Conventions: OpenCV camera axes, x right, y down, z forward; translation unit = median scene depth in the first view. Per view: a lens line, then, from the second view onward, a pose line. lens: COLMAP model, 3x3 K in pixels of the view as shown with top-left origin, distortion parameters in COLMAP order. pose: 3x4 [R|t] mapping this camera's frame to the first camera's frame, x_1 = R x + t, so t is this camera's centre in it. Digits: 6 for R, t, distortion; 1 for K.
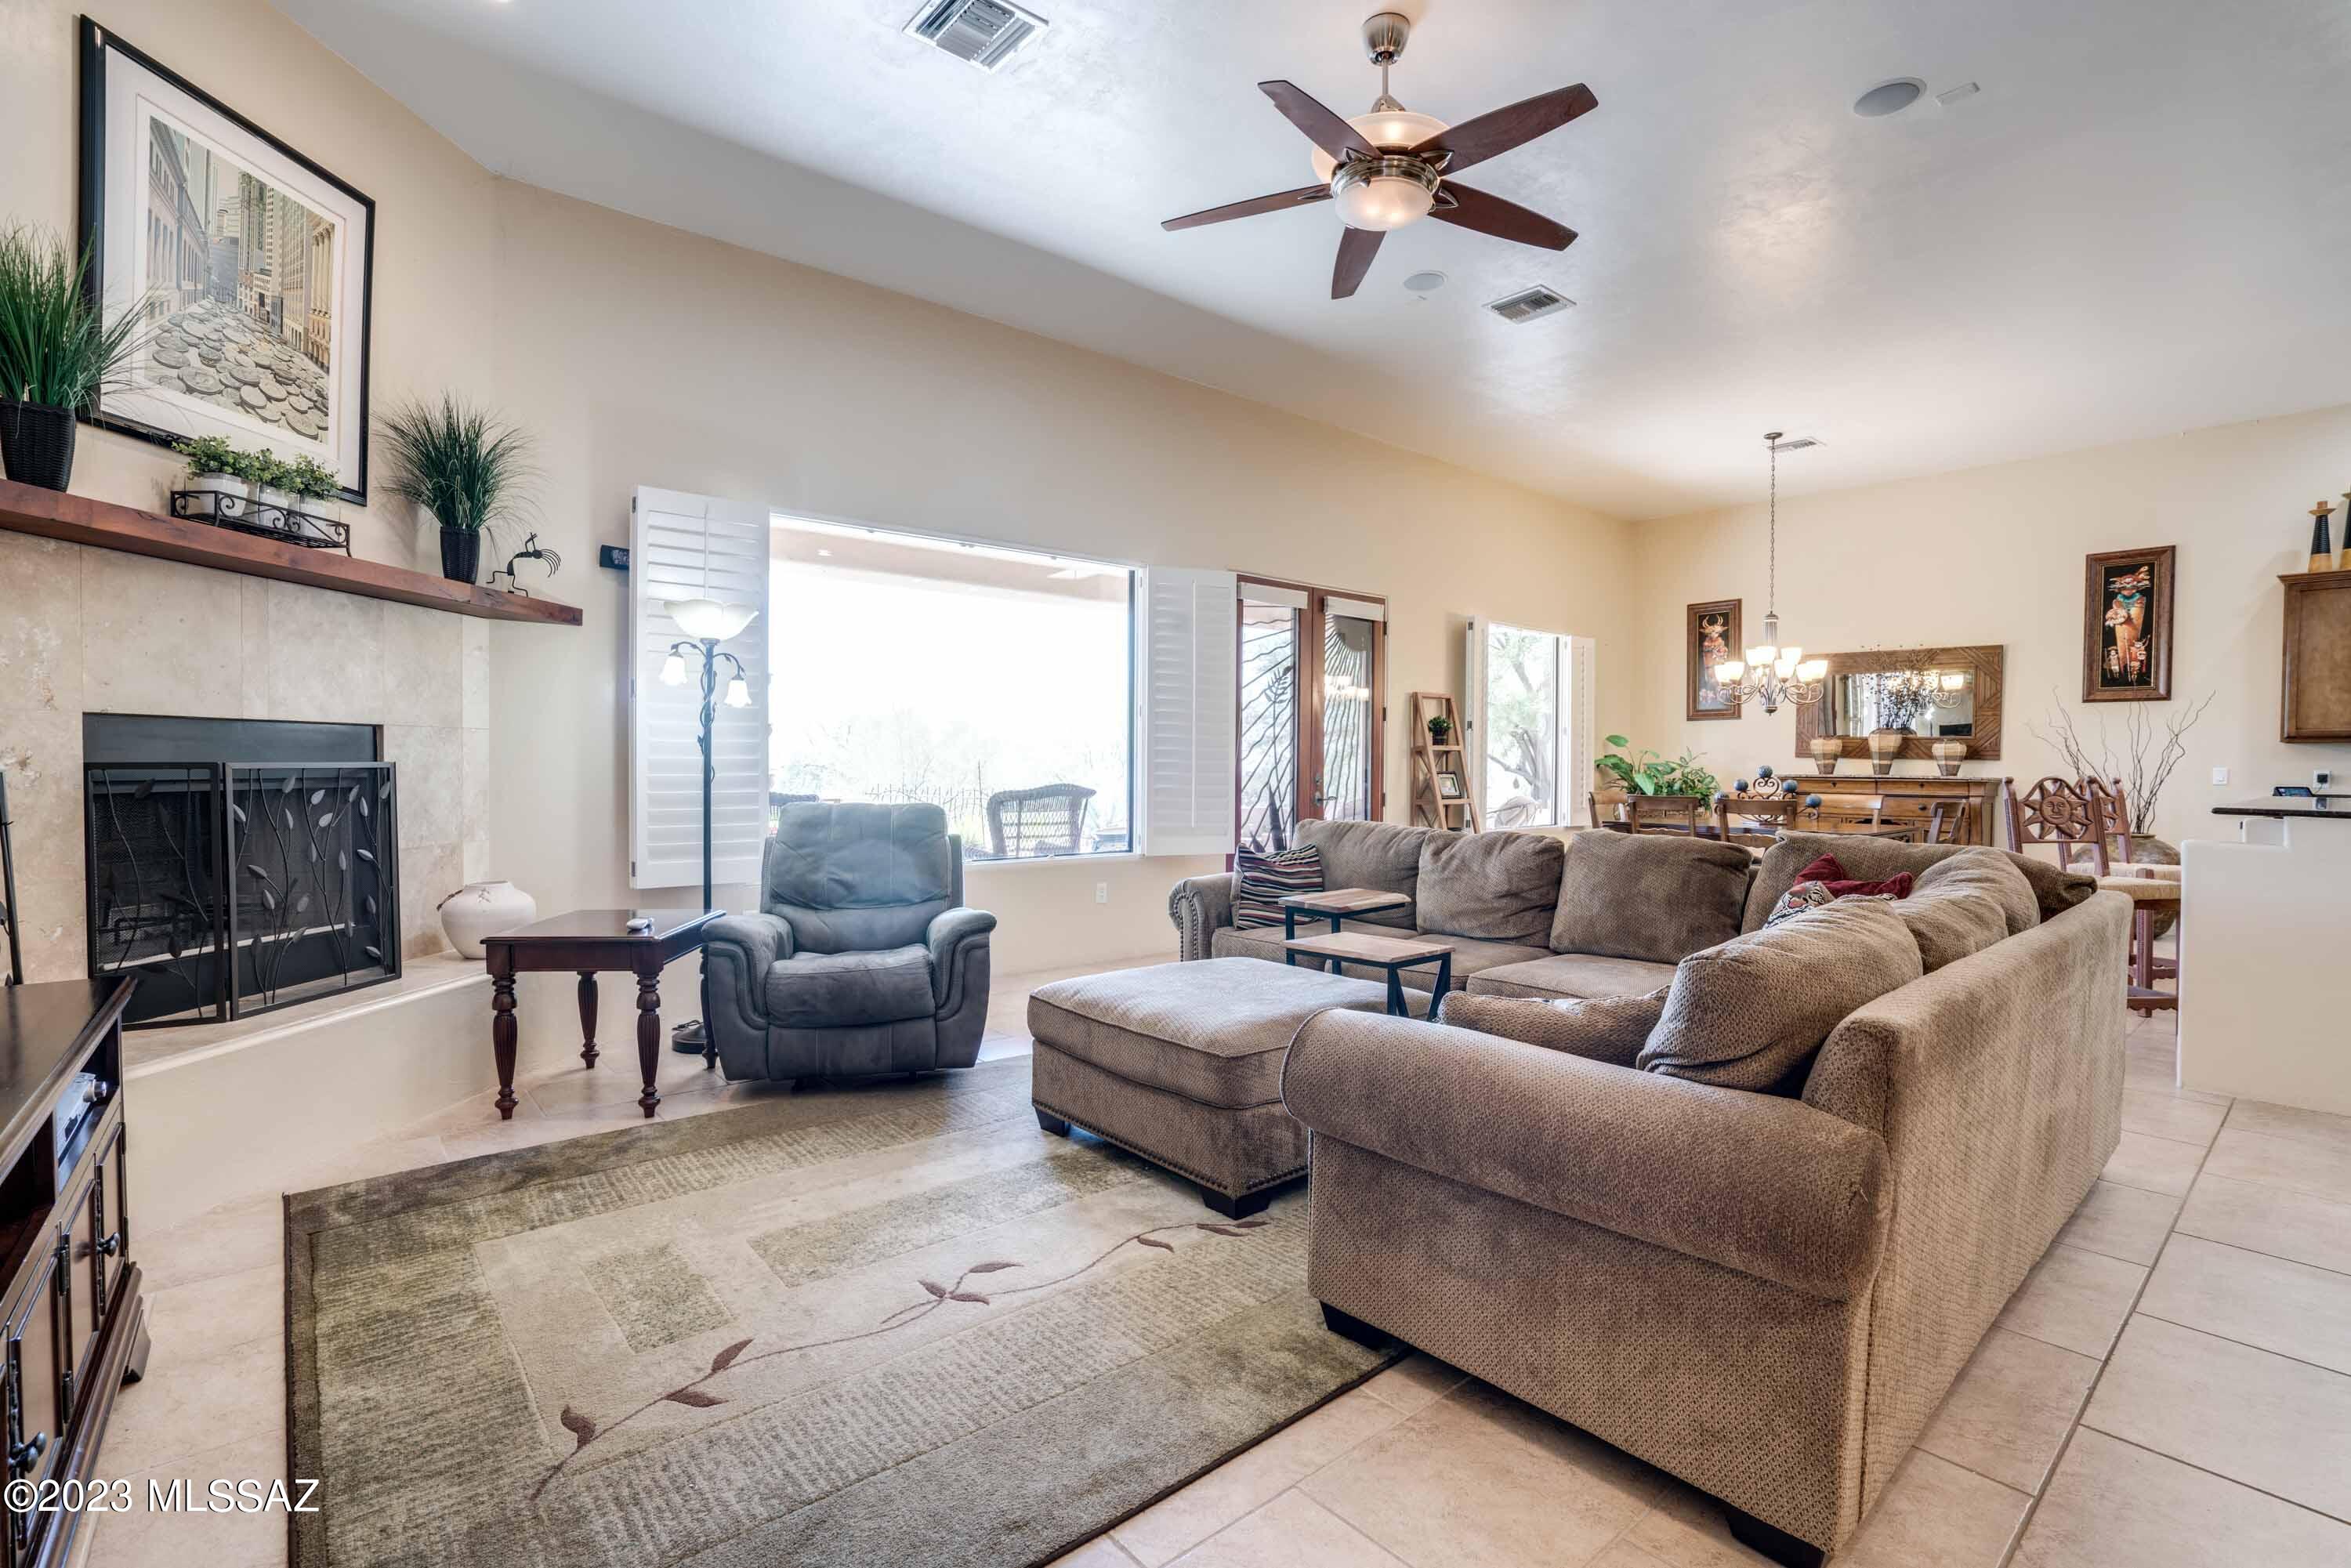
lens RADIAL K [[1075.7, 0, 1172.6], [0, 1075.7, 781.2], [0, 0, 1]] dist [-0.055170, 0.018553]
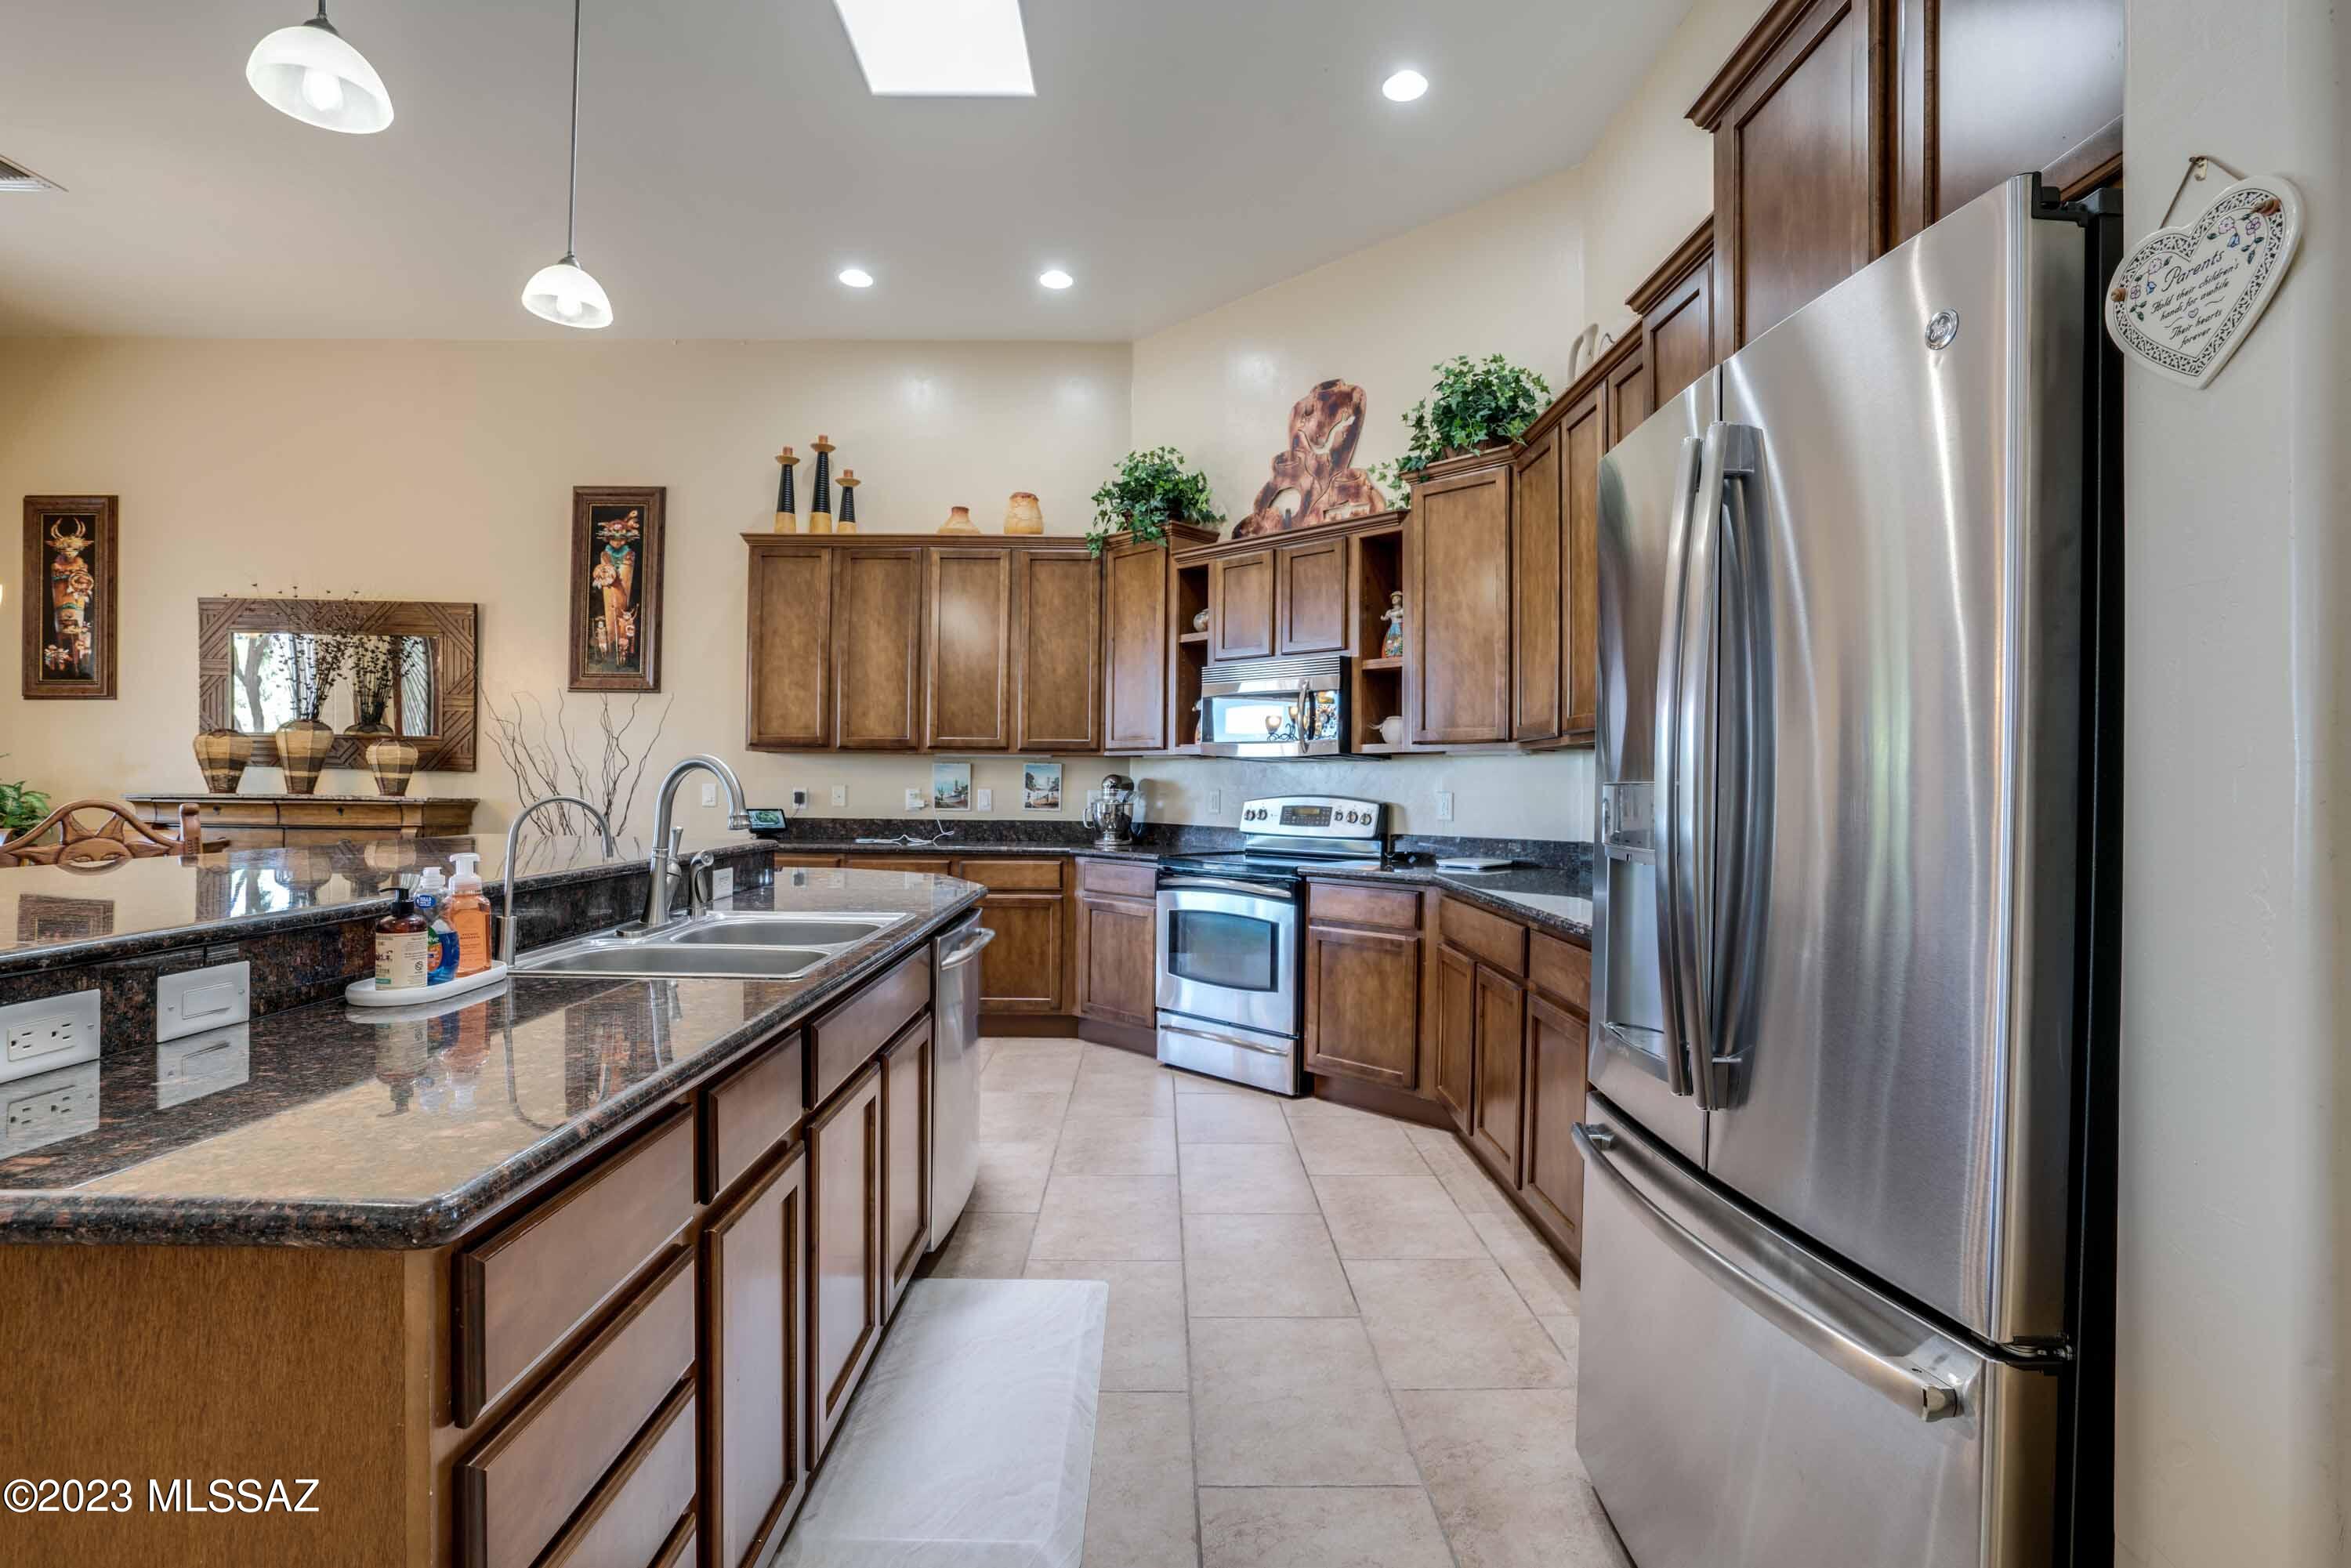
lens RADIAL K [[1095.6, 0, 1168.5], [0, 1095.6, 784.3], [0, 0, 1]] dist [-0.049180, 0.017236]
pose [[0.638168, 0.001574, 0.769896, 0.583740], [0.005675, 0.999961, -0.006749, -0.005109], [-0.769876, 0.008676, 0.638134, 0.219398]]
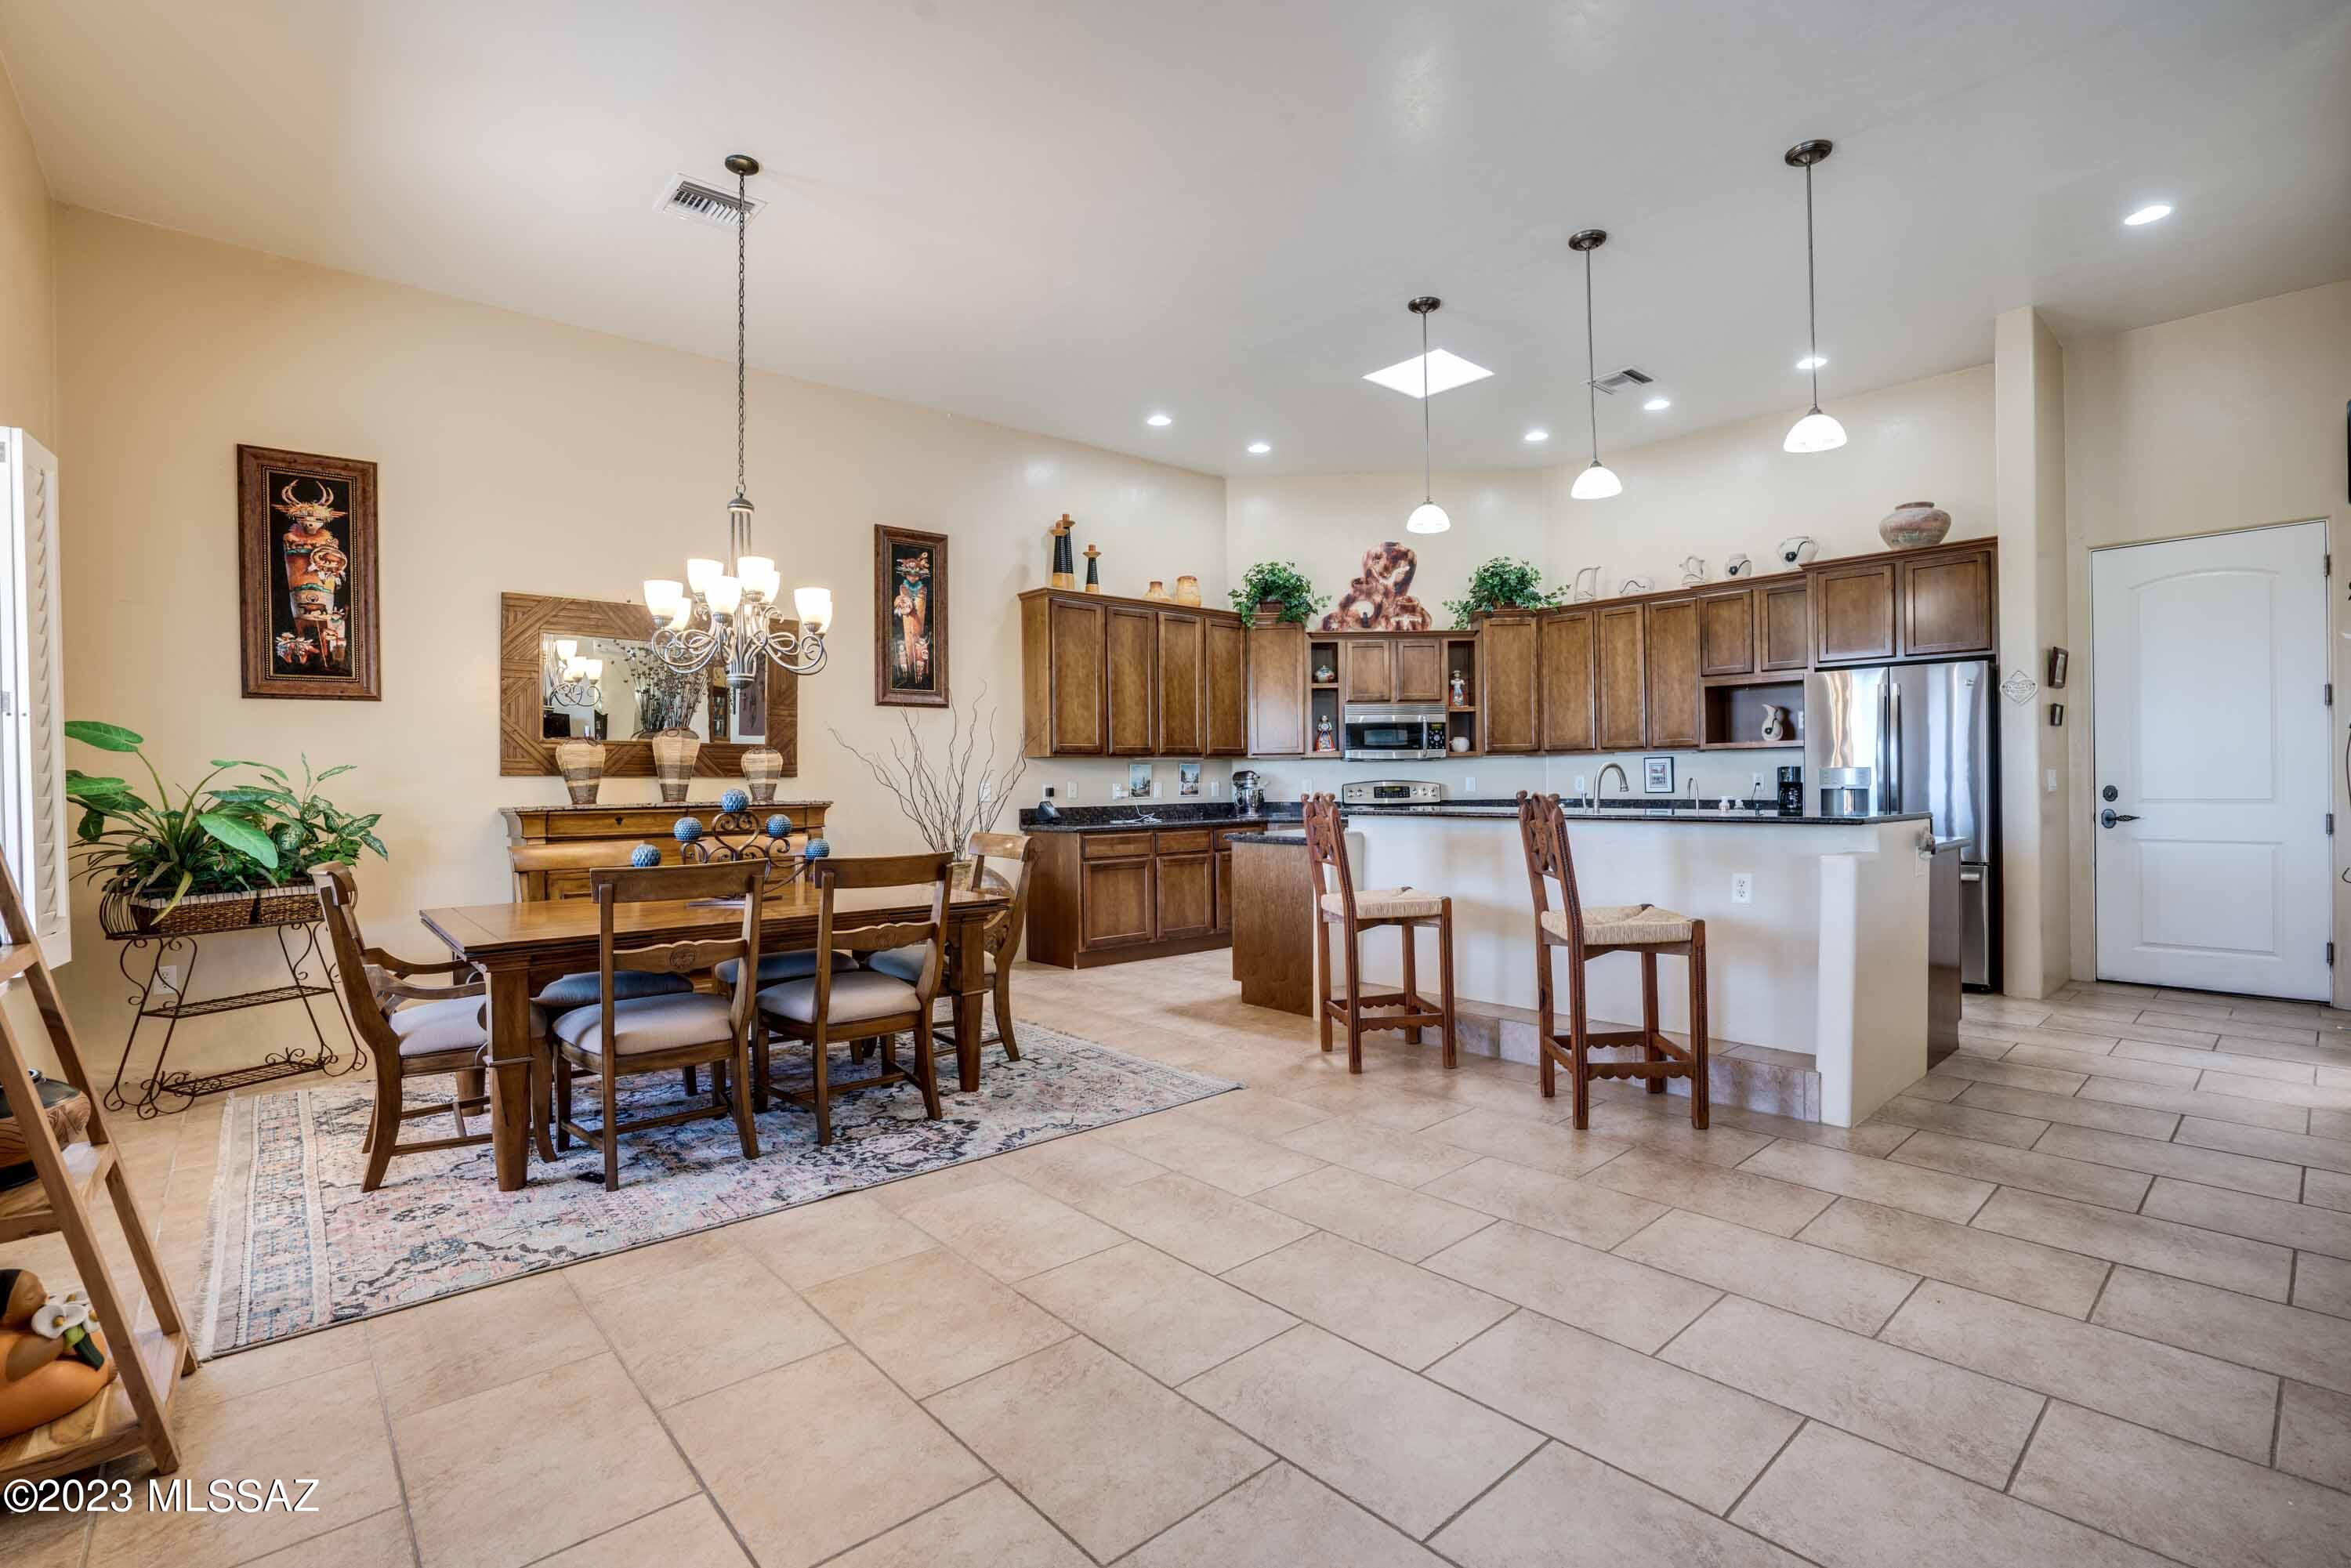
lens RADIAL K [[1075.7, 0, 1174.3], [0, 1075.7, 791.8], [0, 0, 1]] dist [-0.055170, 0.018553]
pose [[-0.020729, -0.017771, 0.999627, 0.034750], [0.028524, 0.999425, 0.018359, -0.017253], [-0.999378, 0.028894, -0.020210, 0.809332]]
